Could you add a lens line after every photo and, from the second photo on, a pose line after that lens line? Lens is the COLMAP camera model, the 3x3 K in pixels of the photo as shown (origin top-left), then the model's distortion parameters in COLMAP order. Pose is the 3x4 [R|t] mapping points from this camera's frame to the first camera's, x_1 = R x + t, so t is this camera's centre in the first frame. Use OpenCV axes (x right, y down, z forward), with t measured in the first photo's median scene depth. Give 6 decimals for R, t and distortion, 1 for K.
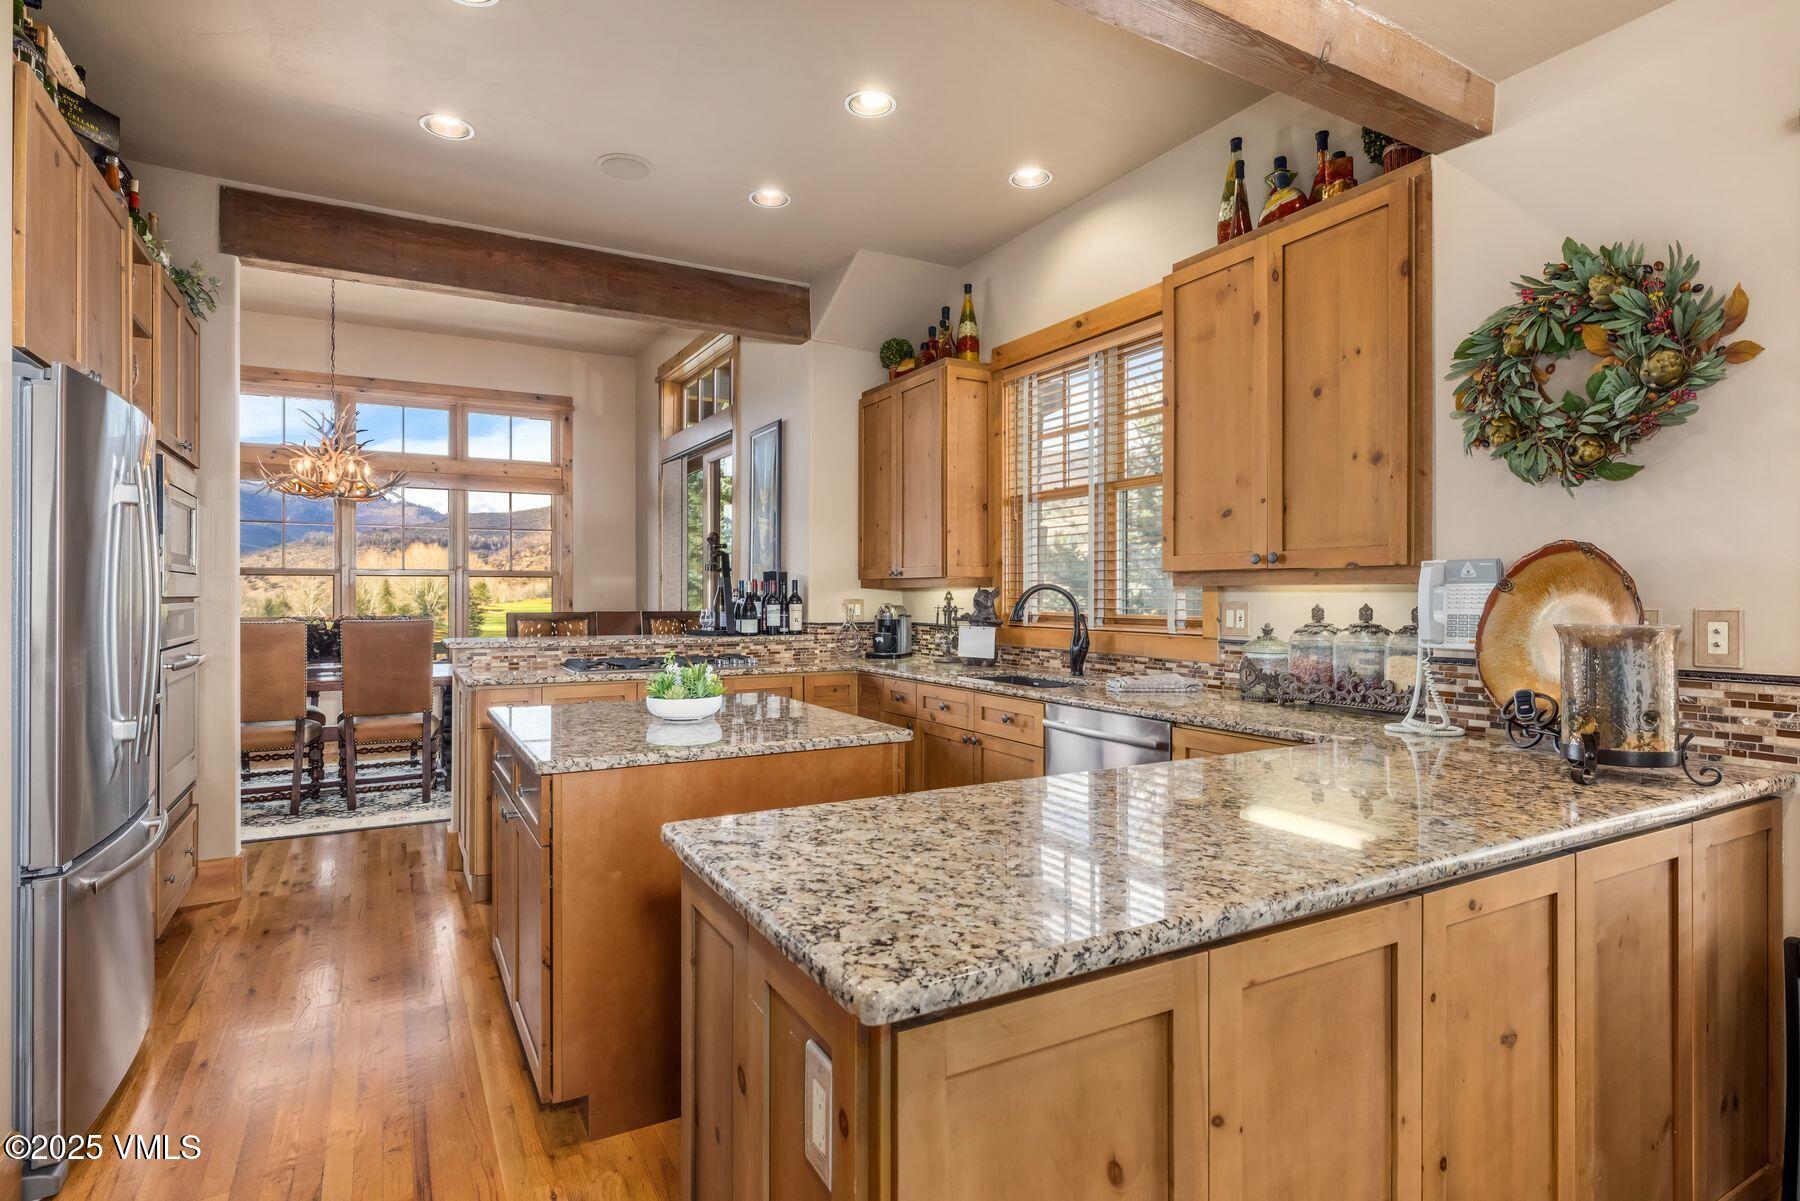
lens RADIAL K [[919.4, 0, 893.0], [0, 919.4, 595.7], [0, 0, 1]] dist [-0.000112, -0.000182]
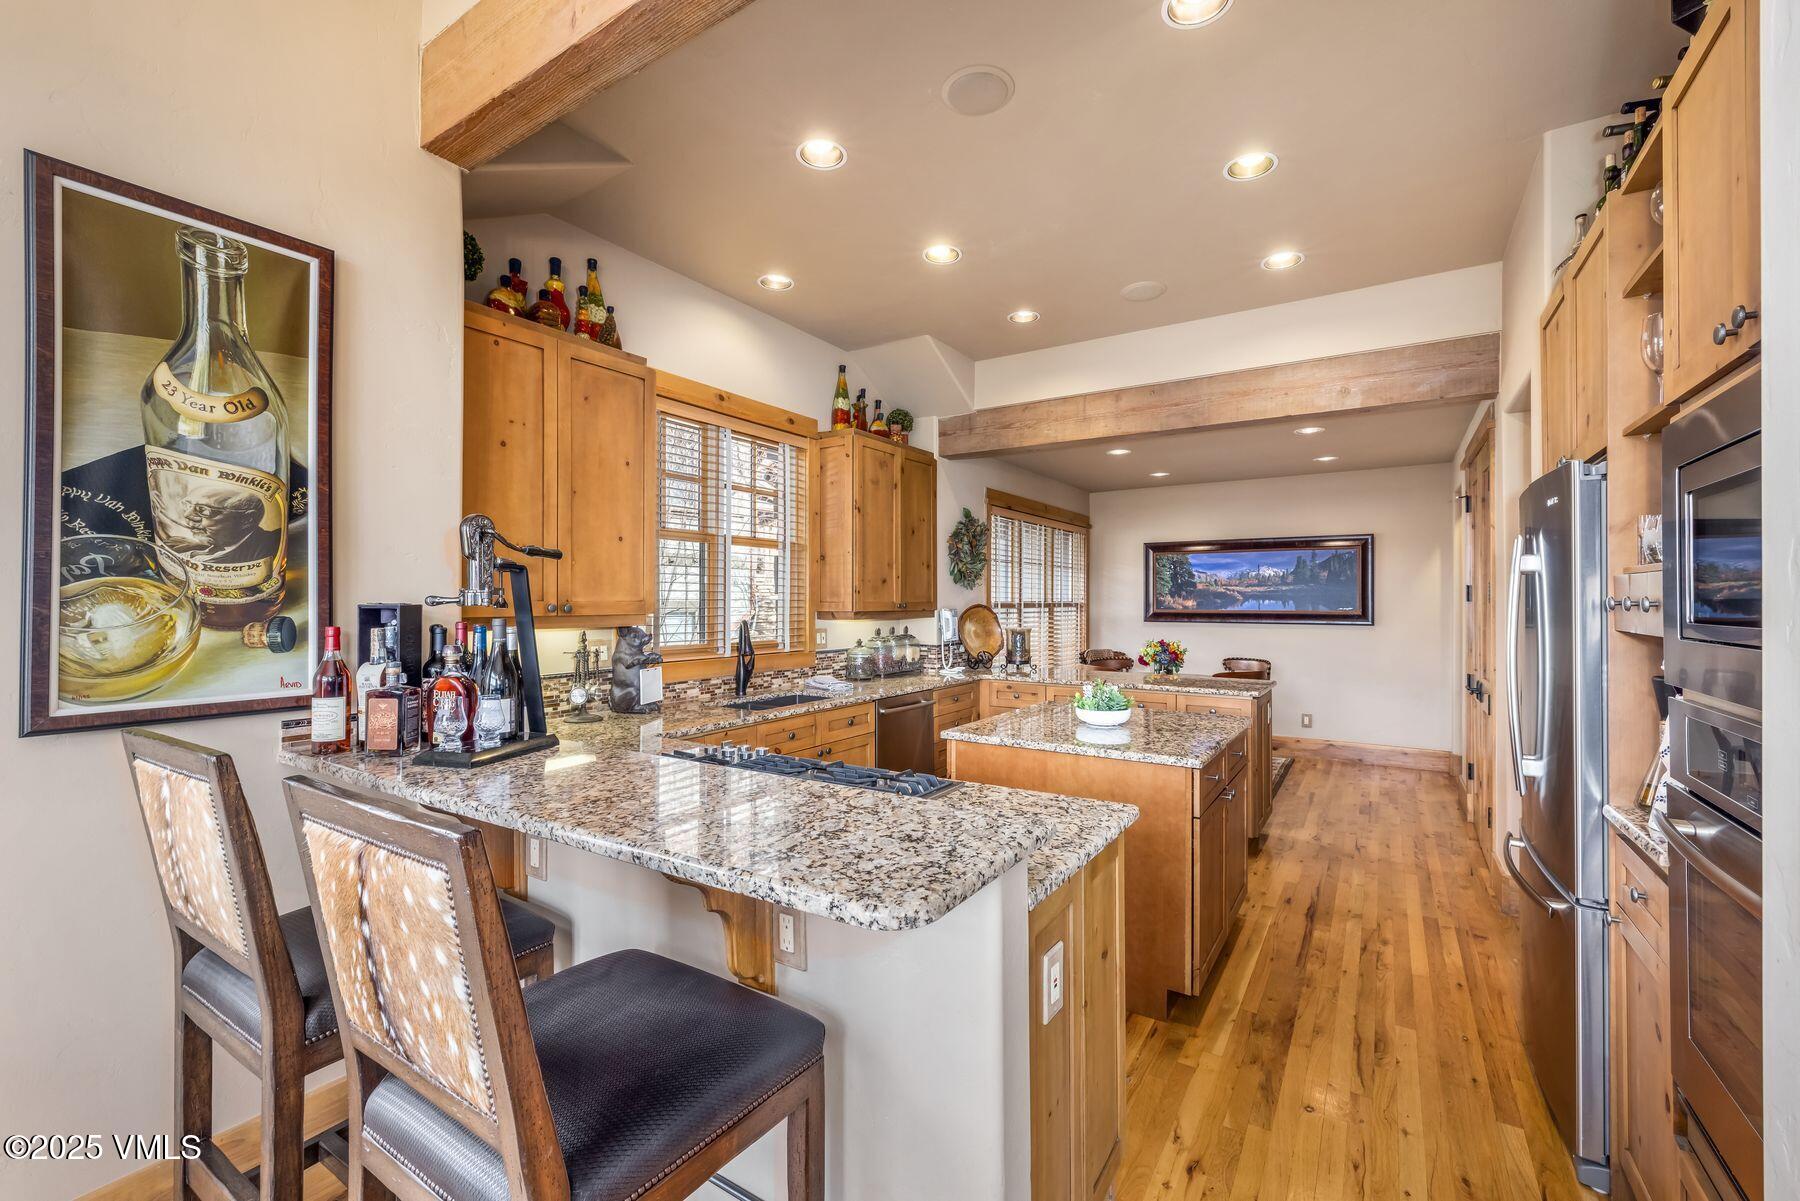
lens RADIAL K [[751.8, 0, 897.5], [0, 751.8, 594.6], [0, 0, 1]] dist [0.003002, -0.000172]
pose [[-0.469786, 0.004461, 0.882769, -0.947808], [-0.000542, 0.999986, -0.005341, -0.049592], [-0.882780, -0.002988, -0.469777, 1.583253]]
